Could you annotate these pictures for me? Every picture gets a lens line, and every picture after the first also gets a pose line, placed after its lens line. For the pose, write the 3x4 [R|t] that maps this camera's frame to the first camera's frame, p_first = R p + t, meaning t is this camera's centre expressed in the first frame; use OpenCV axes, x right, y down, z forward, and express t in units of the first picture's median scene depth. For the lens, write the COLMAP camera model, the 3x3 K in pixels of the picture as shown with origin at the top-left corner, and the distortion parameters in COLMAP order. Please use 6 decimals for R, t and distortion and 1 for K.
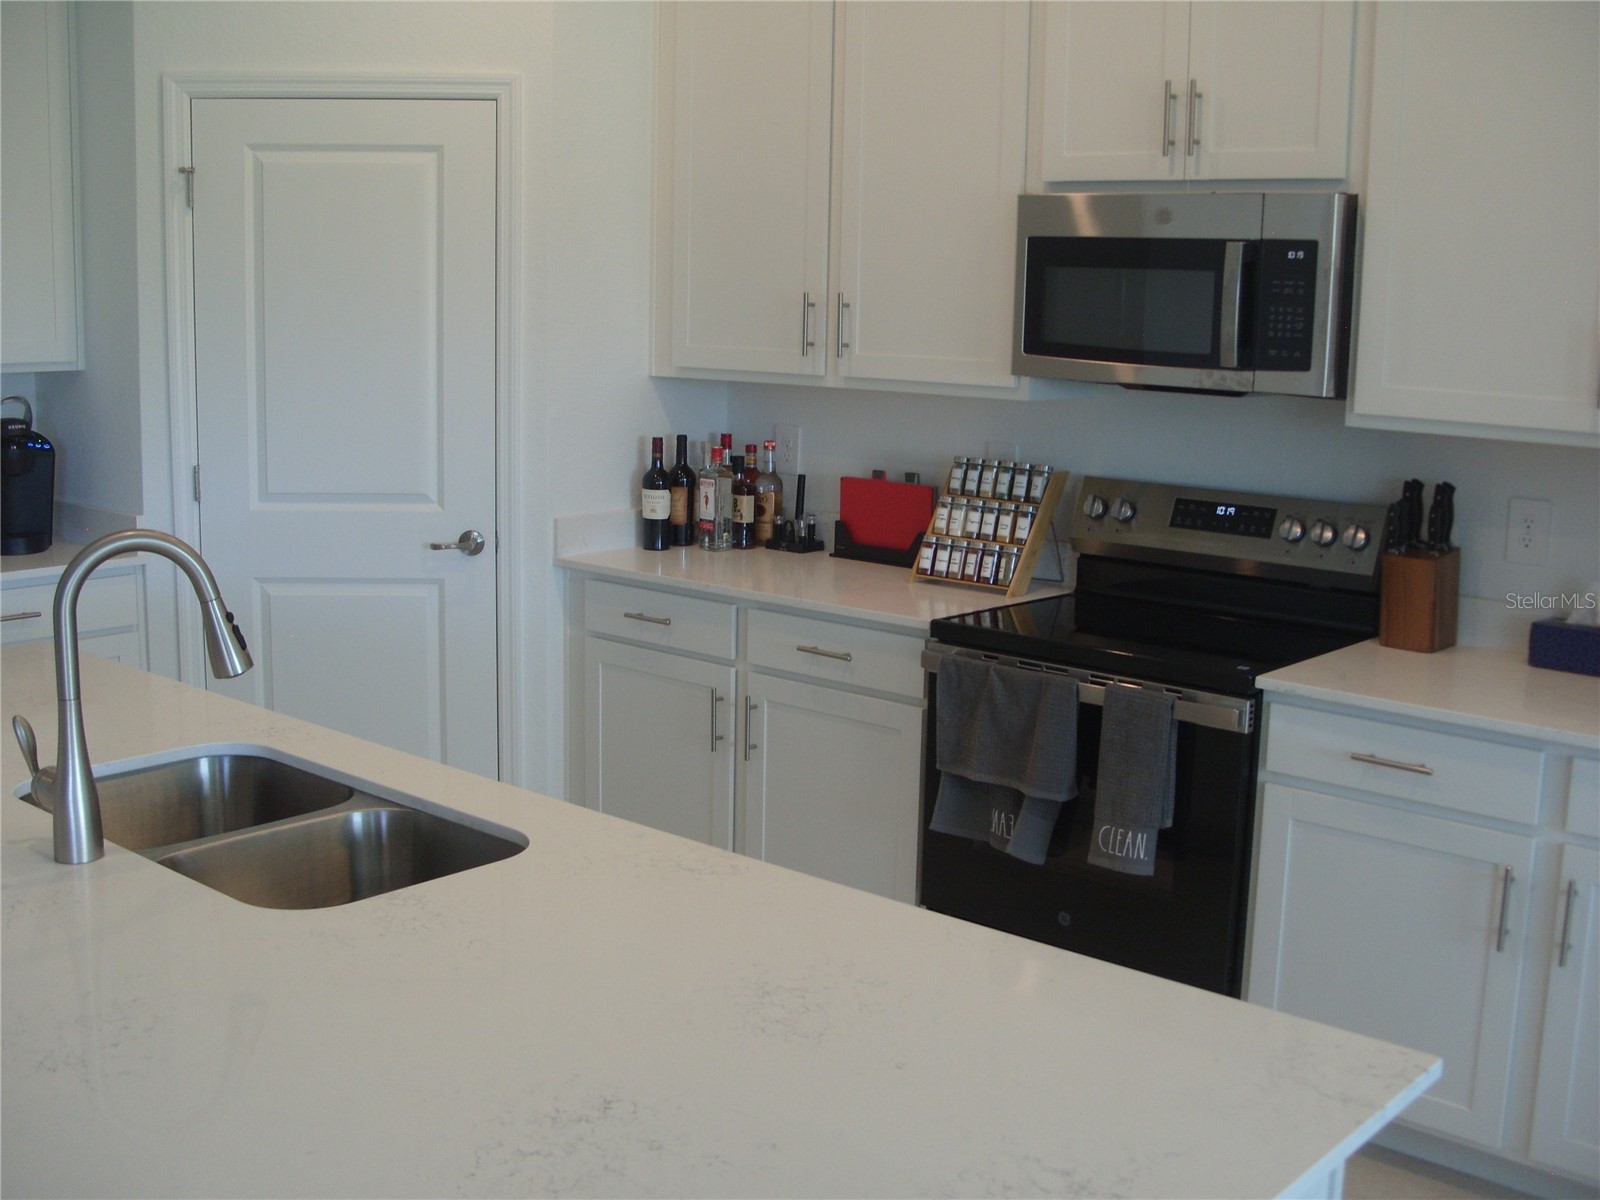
lens RADIAL K [[1784.0, 0, 800.0], [0, 1784.0, 600.0], [0, 0, 1]] dist [-0.238986, 0.320973]
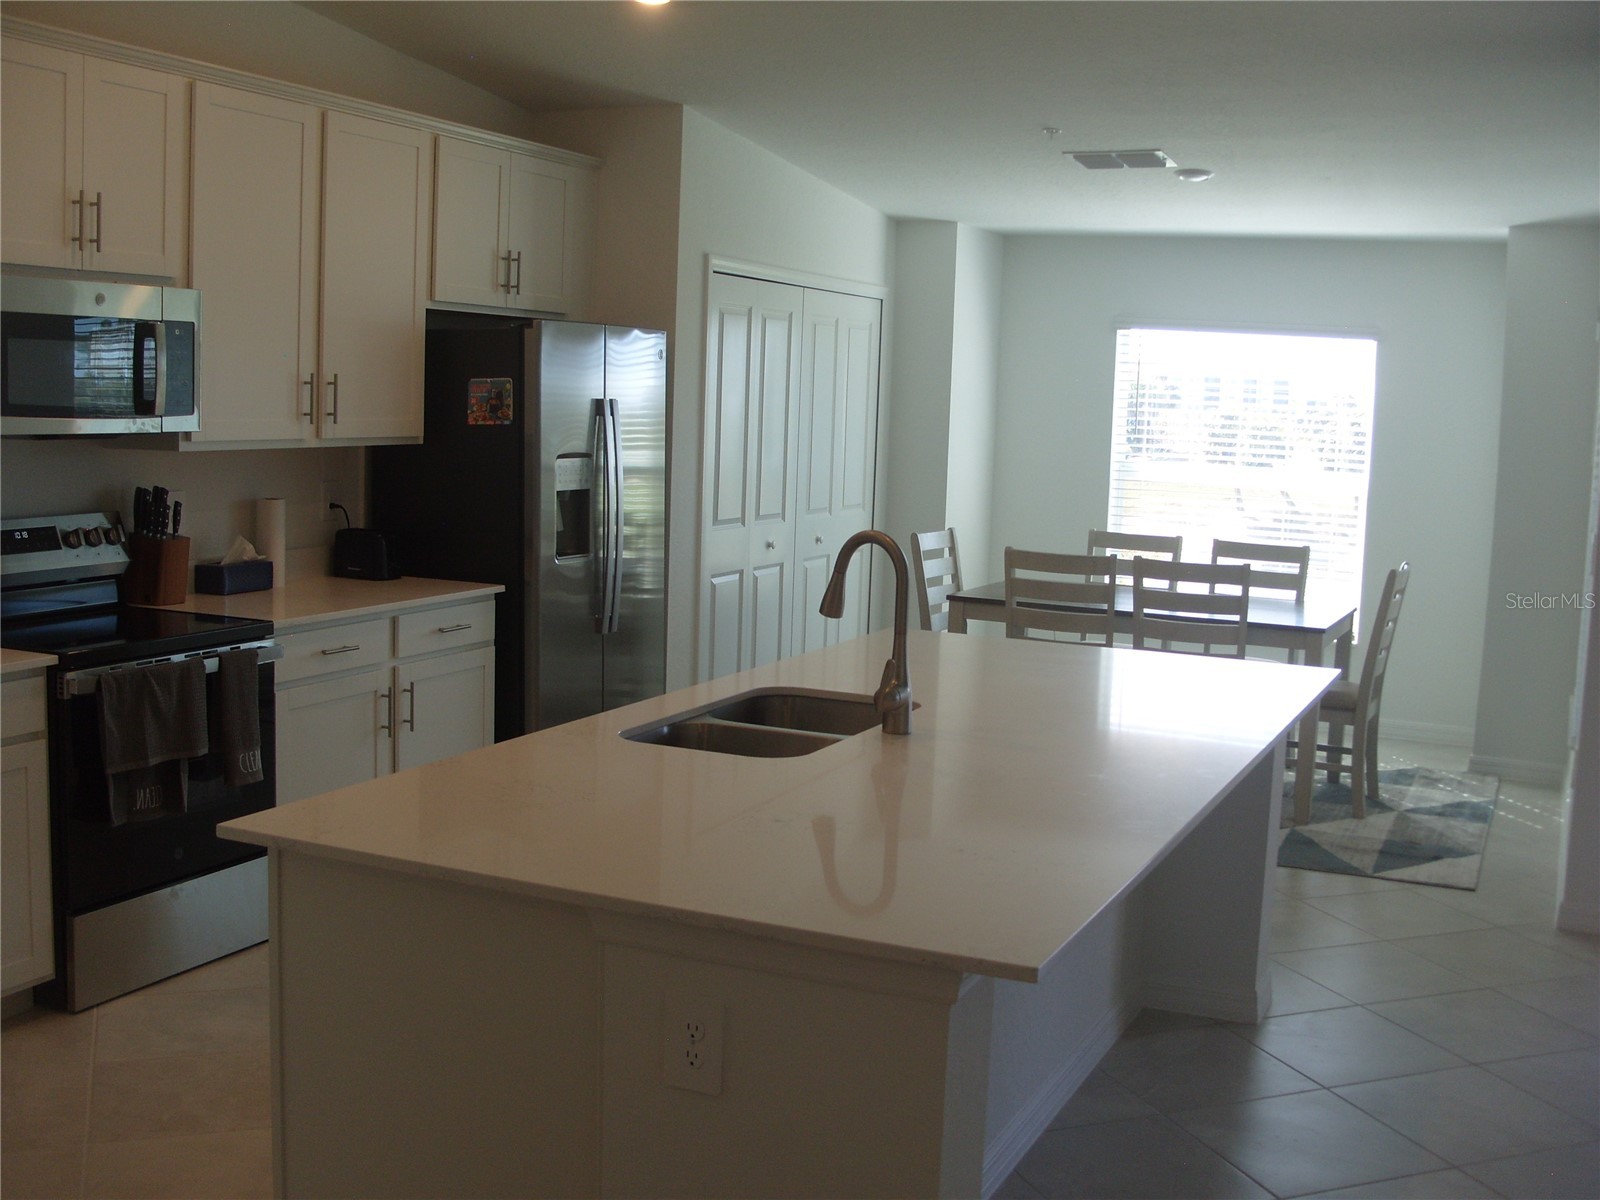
lens RADIAL K [[1784.0, 0, 800.0], [0, 1784.0, 600.0], [0, 0, 1]] dist [-0.238986, 0.320973]
pose [[-0.293334, -0.141817, 0.945433, -1.305973], [0.126454, 0.974491, 0.185410, -0.198004], [-0.947610, 0.173941, -0.267918, 1.009435]]
